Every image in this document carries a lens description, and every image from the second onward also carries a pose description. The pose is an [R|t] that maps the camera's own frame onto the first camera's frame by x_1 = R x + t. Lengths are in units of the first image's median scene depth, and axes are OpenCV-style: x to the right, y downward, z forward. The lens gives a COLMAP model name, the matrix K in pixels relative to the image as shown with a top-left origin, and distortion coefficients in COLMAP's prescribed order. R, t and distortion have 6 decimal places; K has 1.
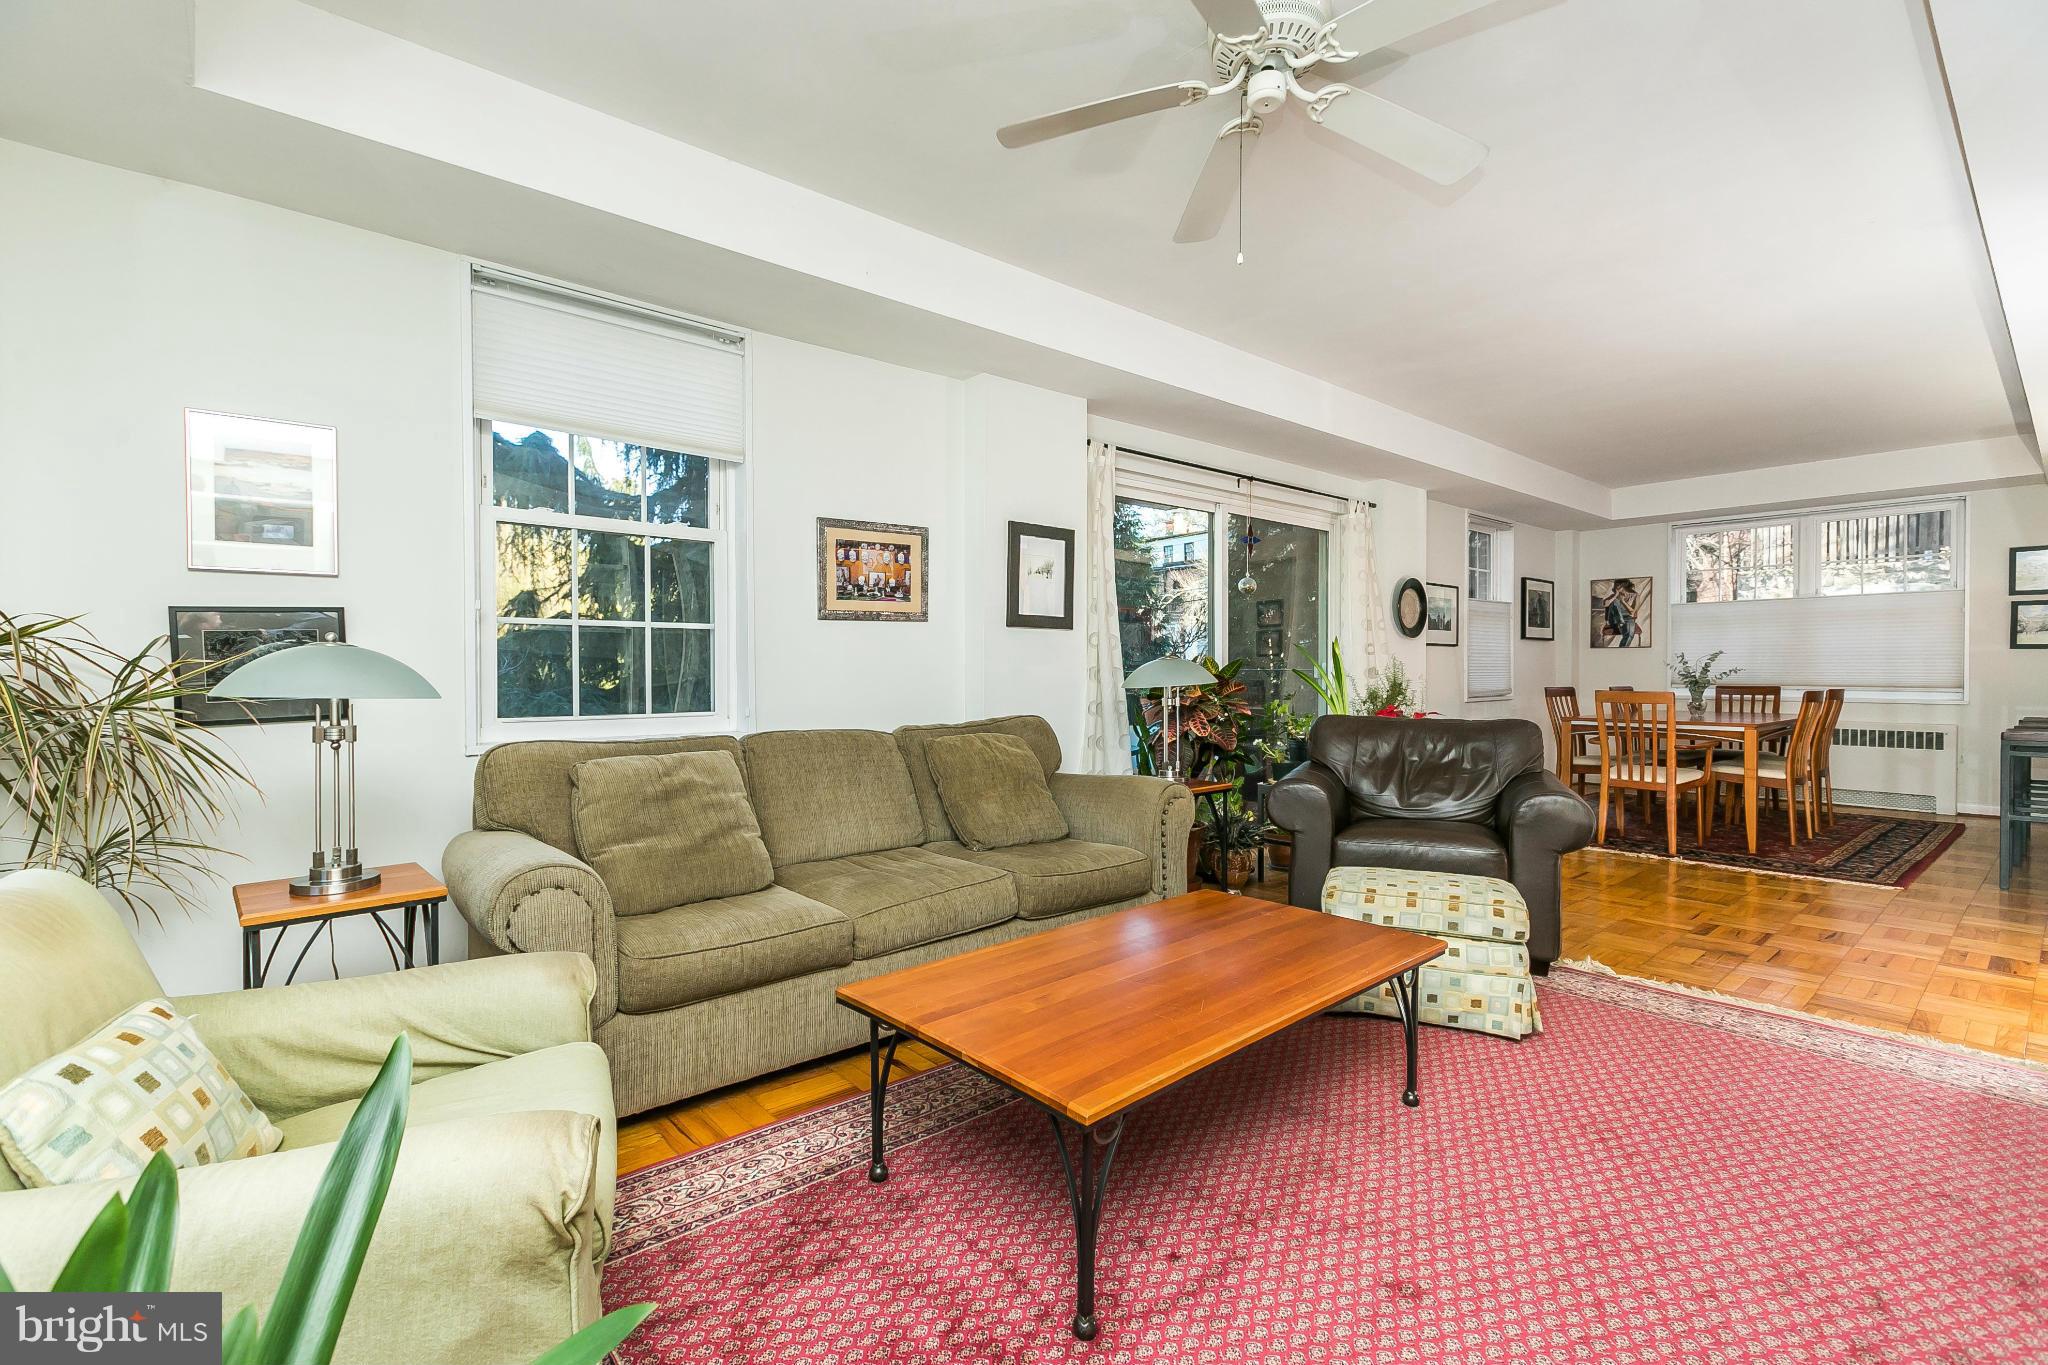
lens RADIAL K [[901.1, 0, 996.0], [0, 901.1, 677.5], [0, 0, 1]] dist [-0.003824, -0.000642]
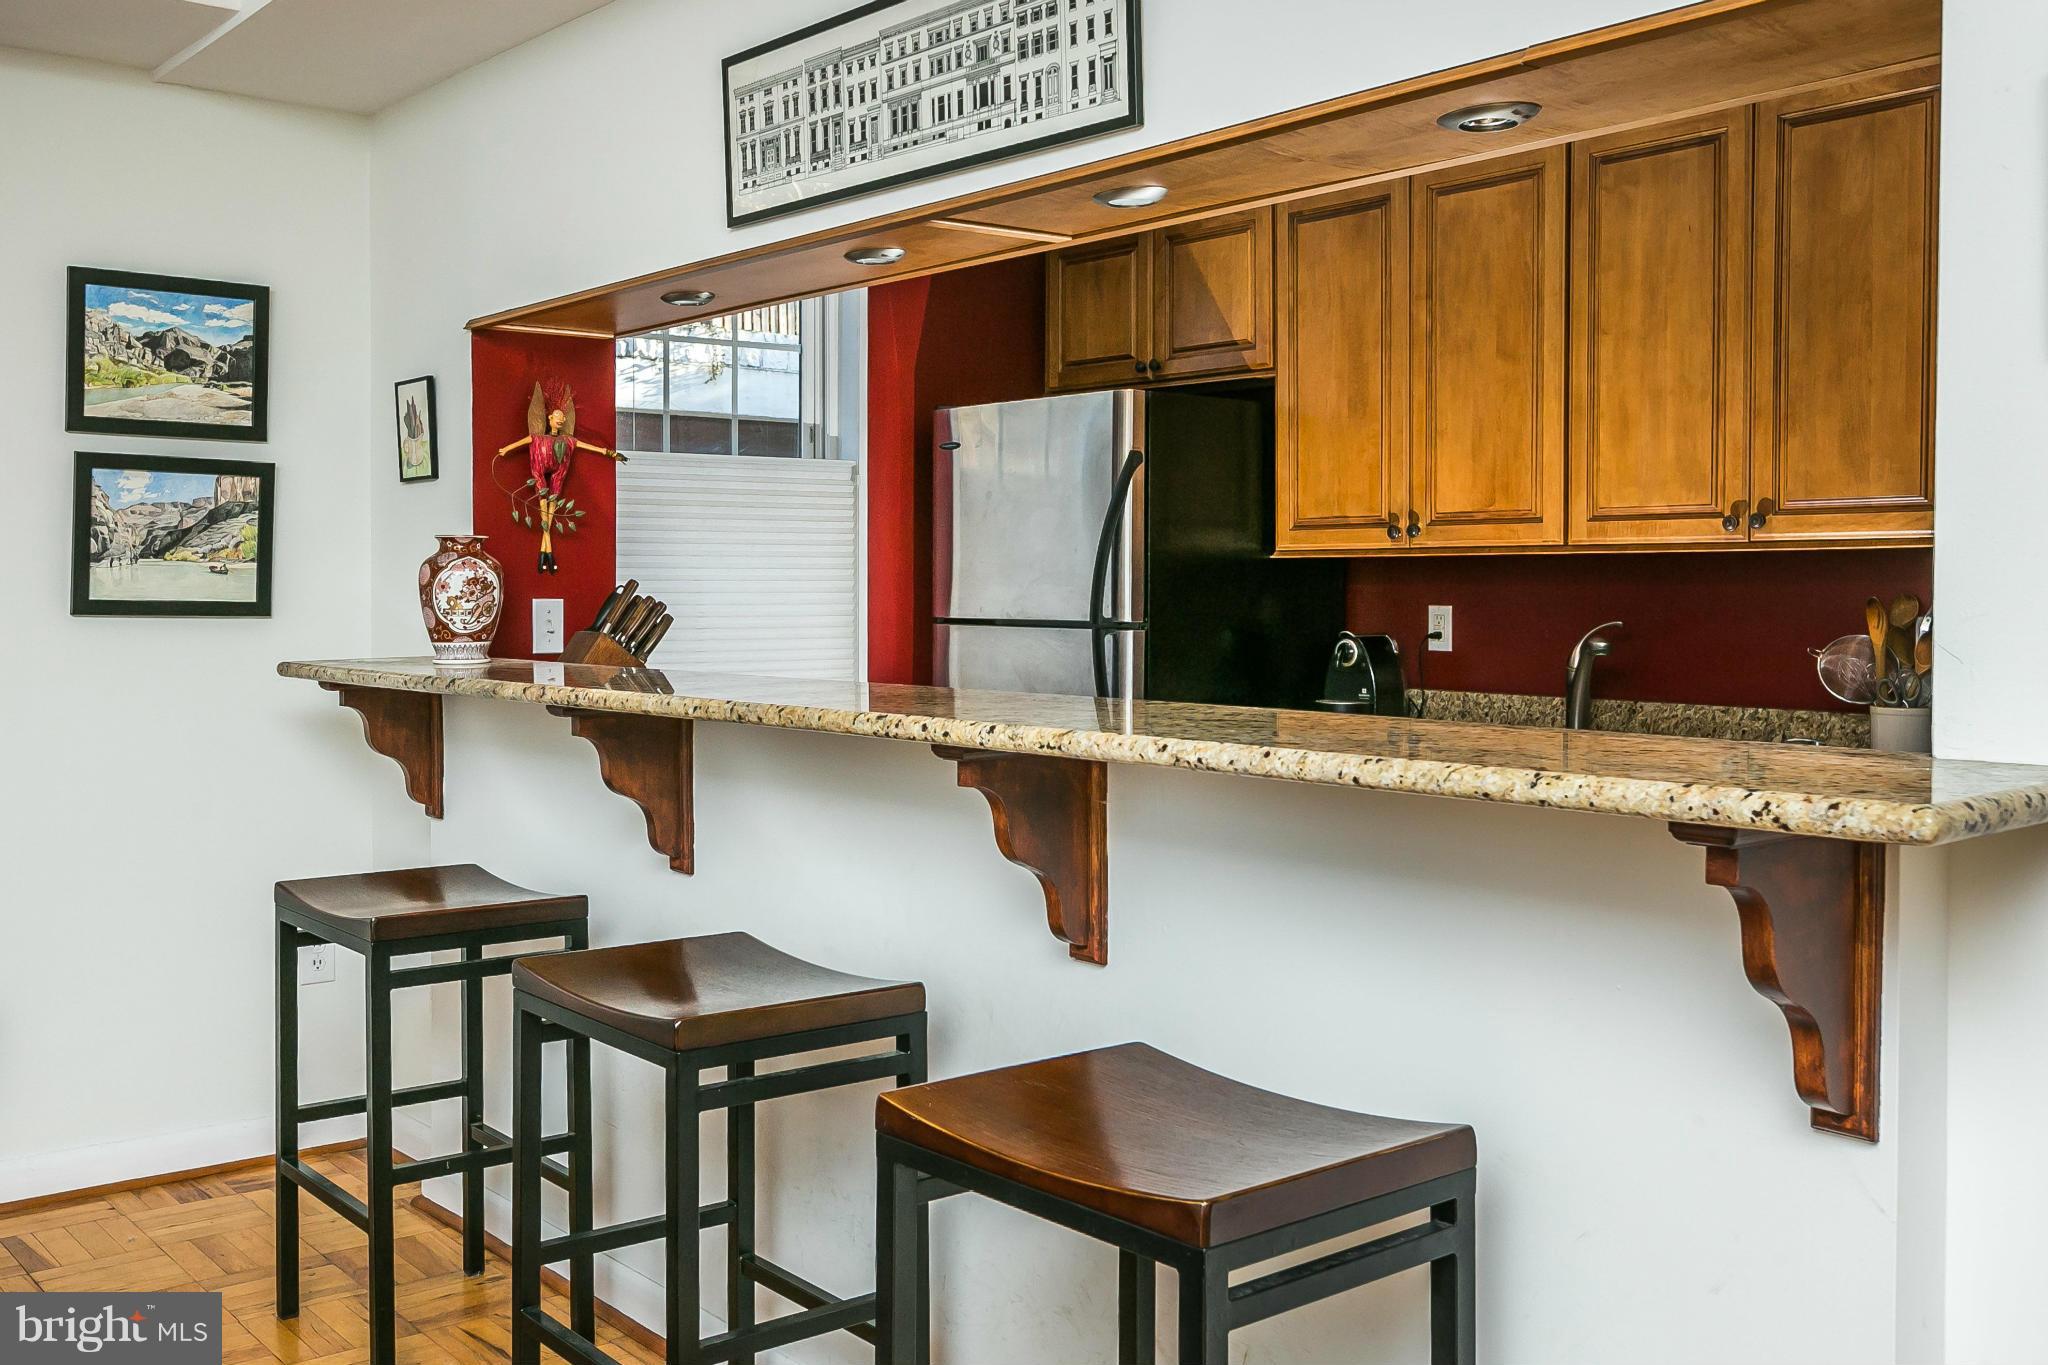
lens RADIAL K [[1921.7, 0, 904.9], [0, 1921.7, 616.0], [0, 0, 1]] dist [-0.001247, -0.006452]
pose [[0.034546, -0.010423, 0.999349, 0.421000], [0.011314, 0.999886, 0.010038, -0.028266], [-0.999339, 0.010960, 0.034660, 0.572548]]
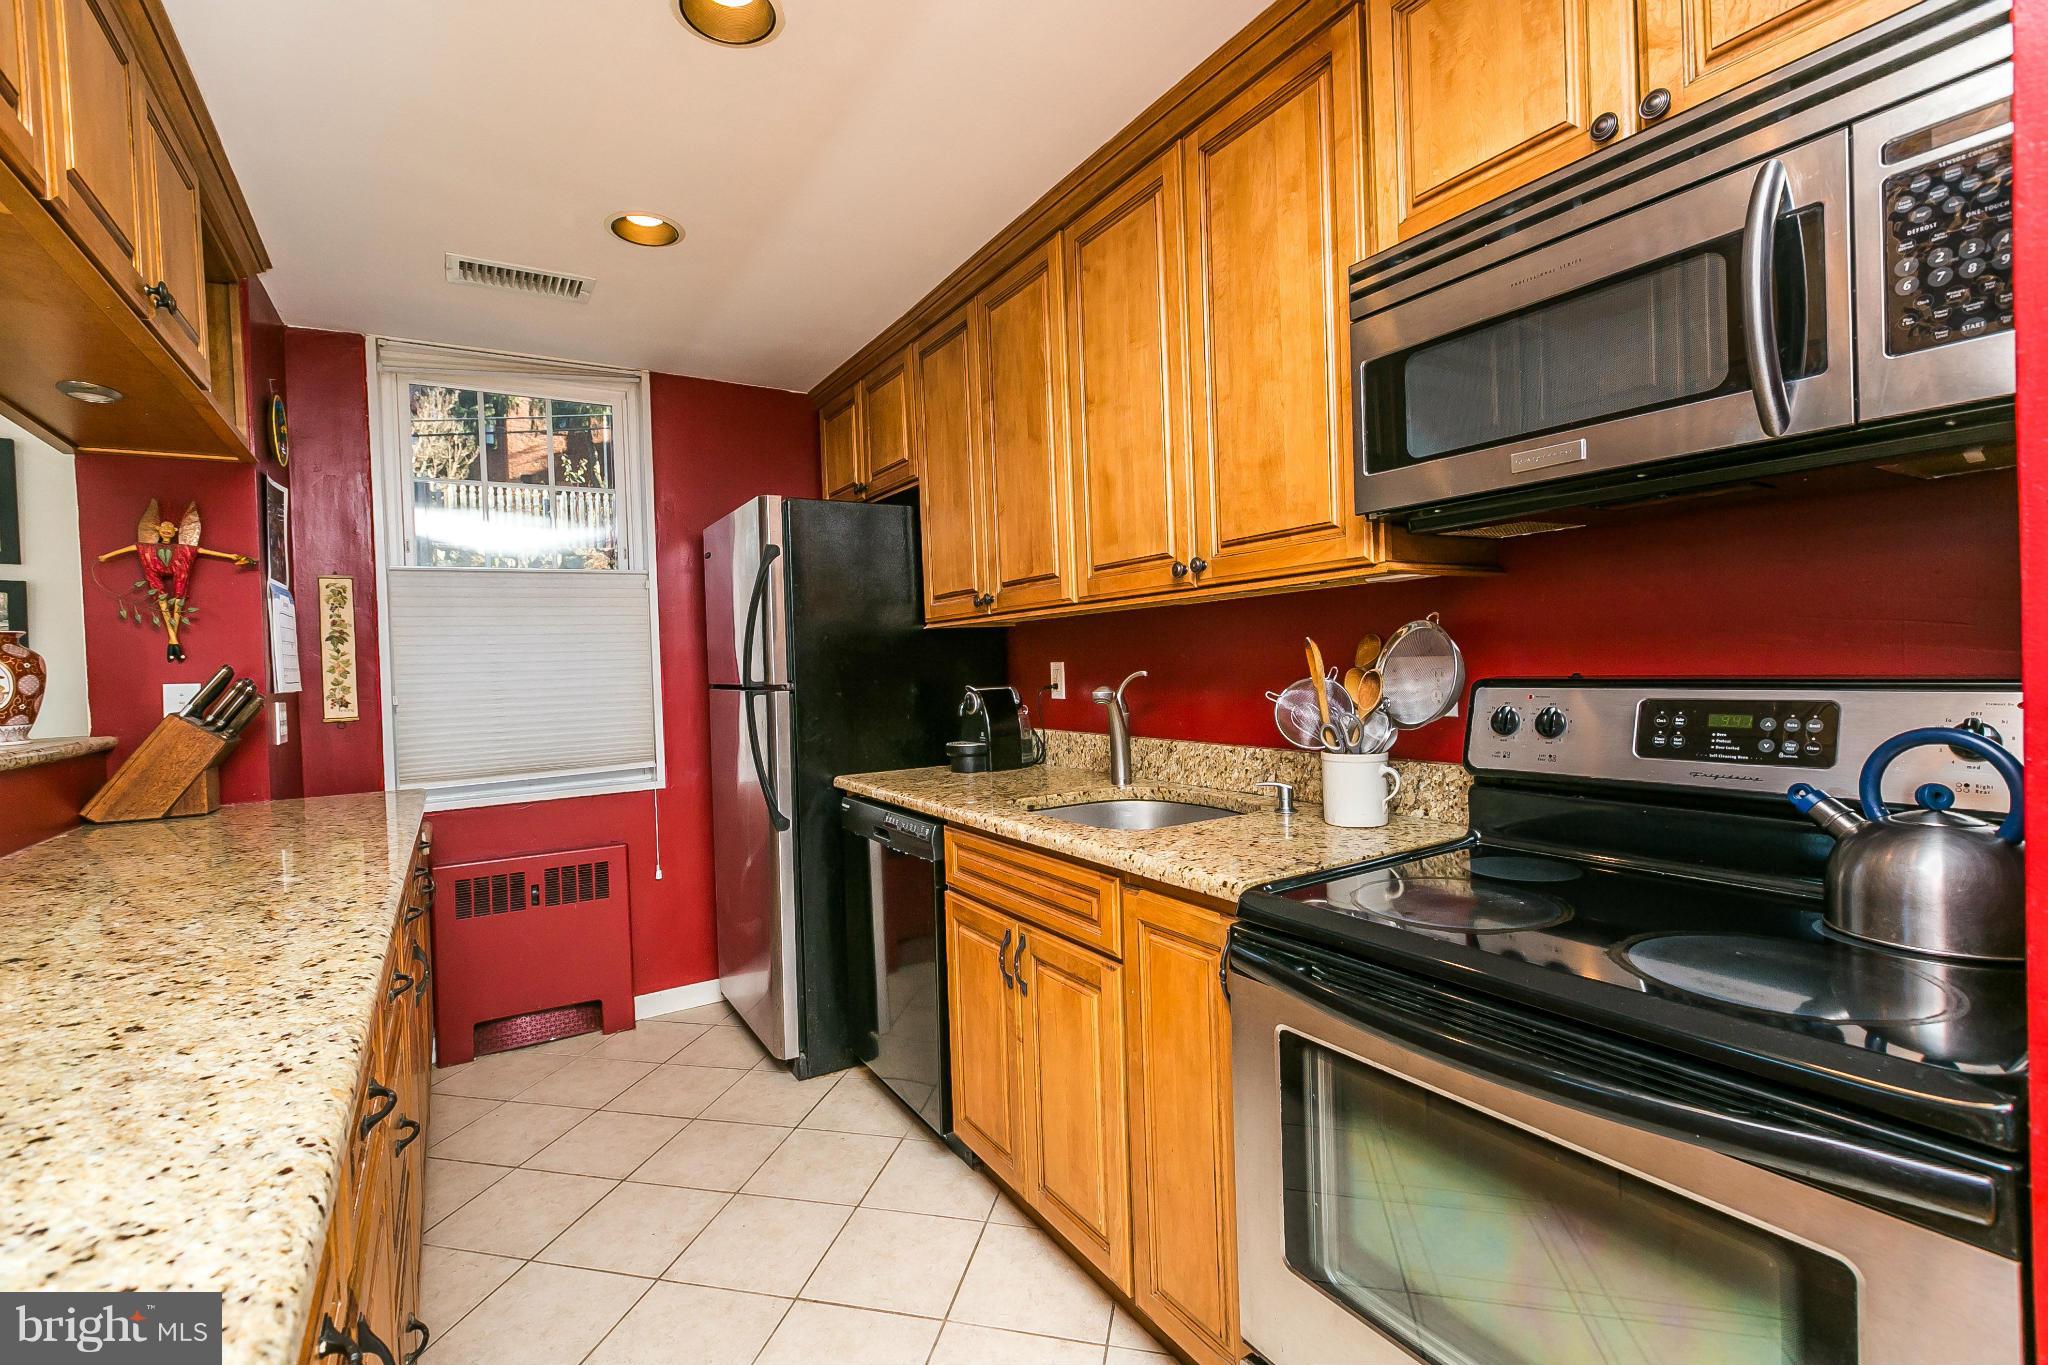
lens RADIAL K [[910.5, 0, 1011.7], [0, 910.5, 678.2], [0, 0, 1]] dist [0.001044, 0.000306]
pose [[0.146566, -0.016547, 0.989063, 0.685145], [0.045717, 0.998905, 0.009937, -0.021430], [-0.988144, 0.043761, 0.147162, 0.385685]]
